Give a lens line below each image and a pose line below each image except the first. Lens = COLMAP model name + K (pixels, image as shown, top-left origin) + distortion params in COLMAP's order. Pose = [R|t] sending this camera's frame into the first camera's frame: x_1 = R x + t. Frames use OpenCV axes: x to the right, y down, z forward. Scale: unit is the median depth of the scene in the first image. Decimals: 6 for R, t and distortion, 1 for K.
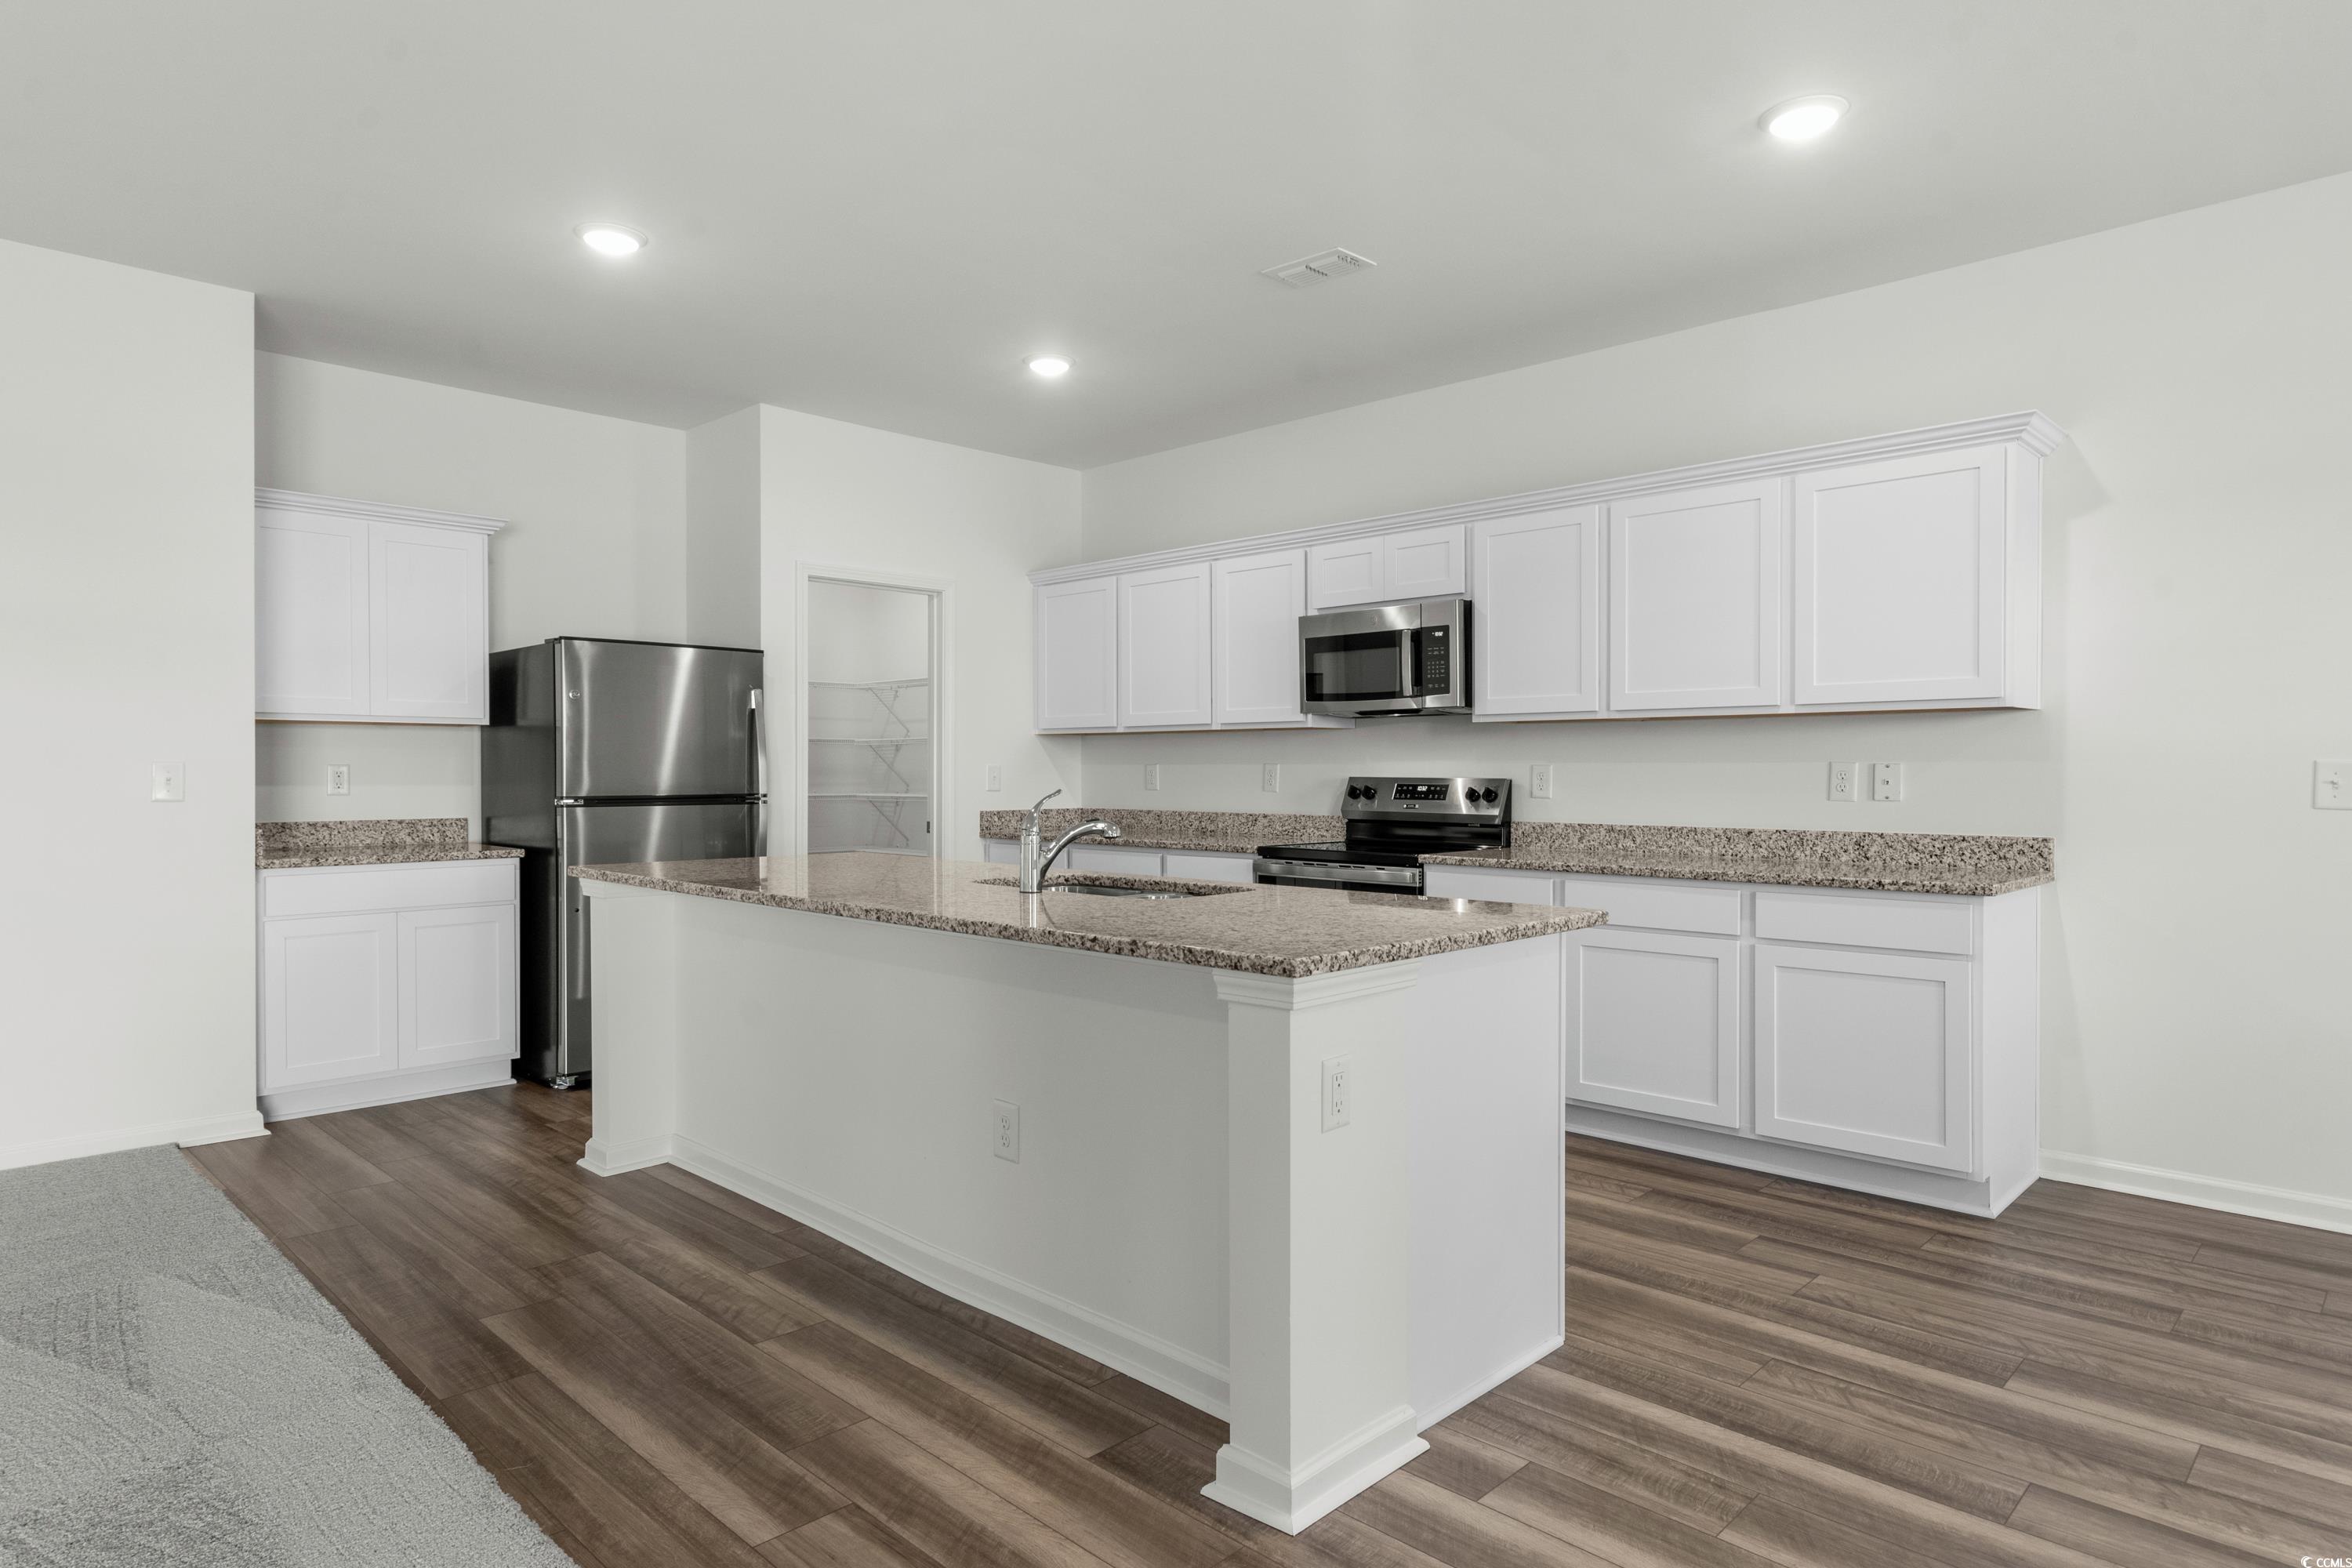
lens RADIAL K [[1338.8, 0, 1176.9], [0, 1338.8, 777.9], [0, 0, 1]] dist [-0.001987, -0.000416]
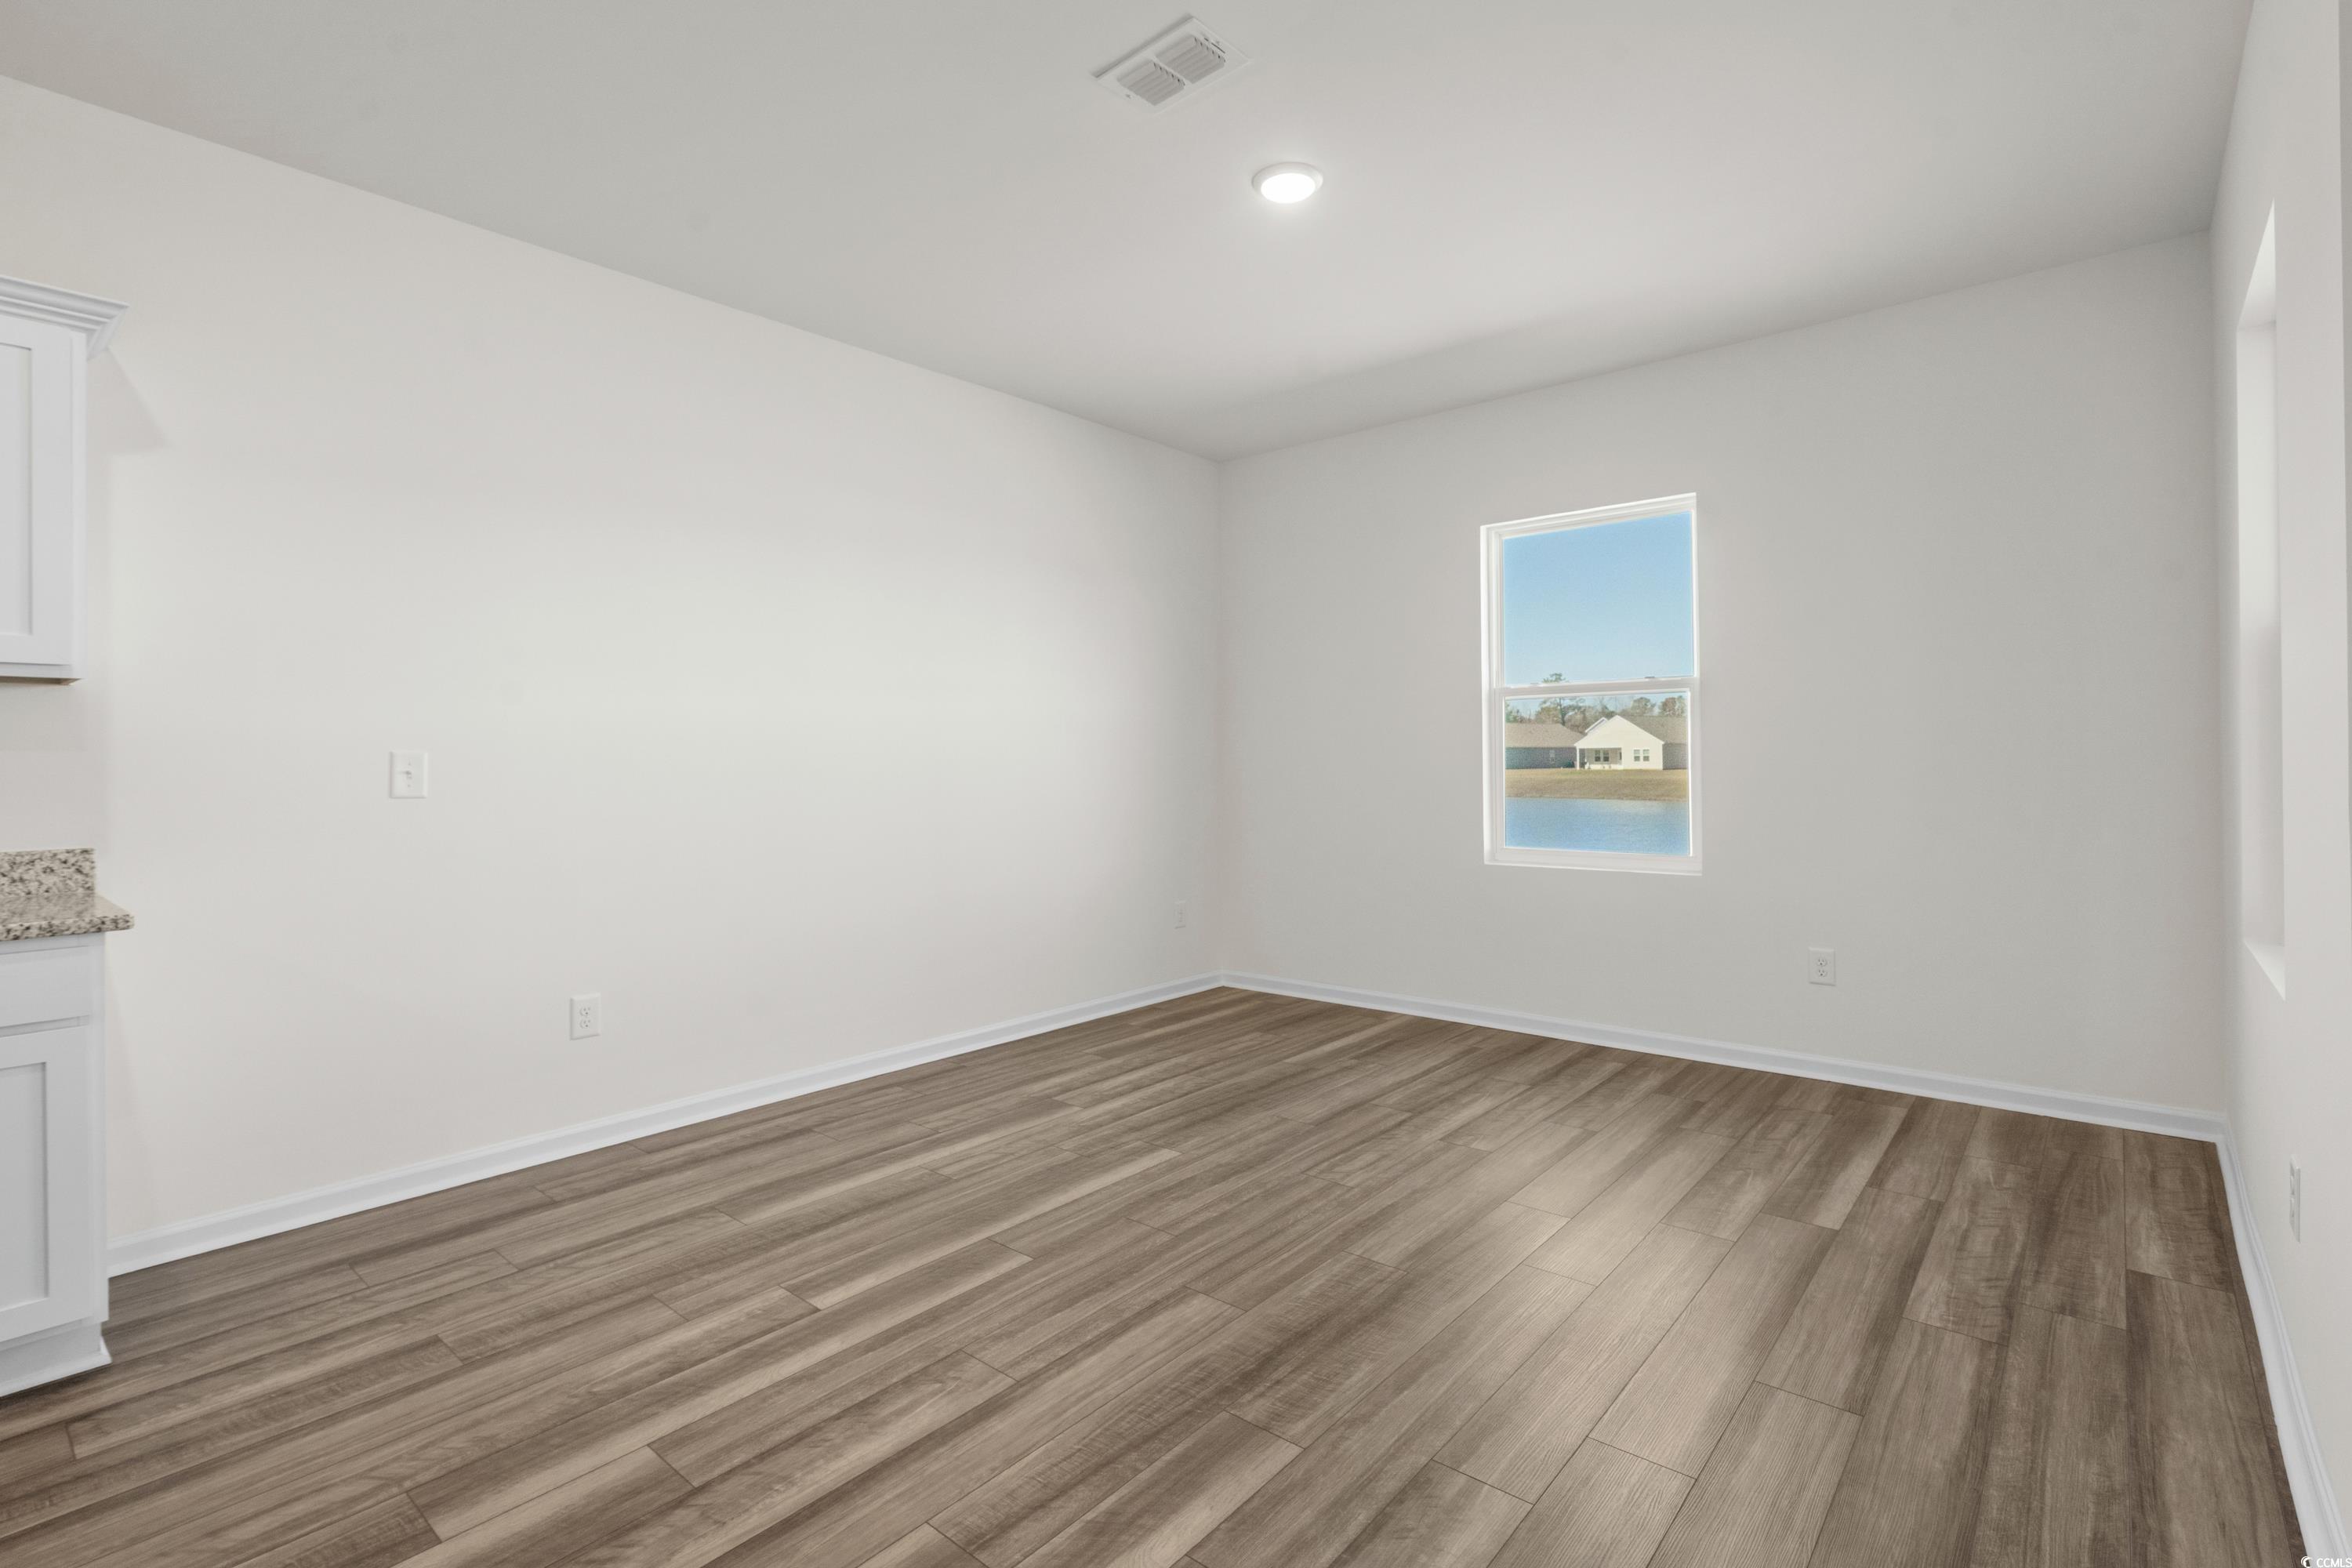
lens RADIAL K [[1092.3, 0, 1183.3], [0, 1092.3, 760.9], [0, 0, 1]] dist [0.003534, 0.000071]
pose [[-0.069012, 0.001508, 0.997615, -0.045850], [0.014010, 0.999902, -0.000542, 0.003557], [-0.997517, 0.013939, -0.069027, 0.500630]]
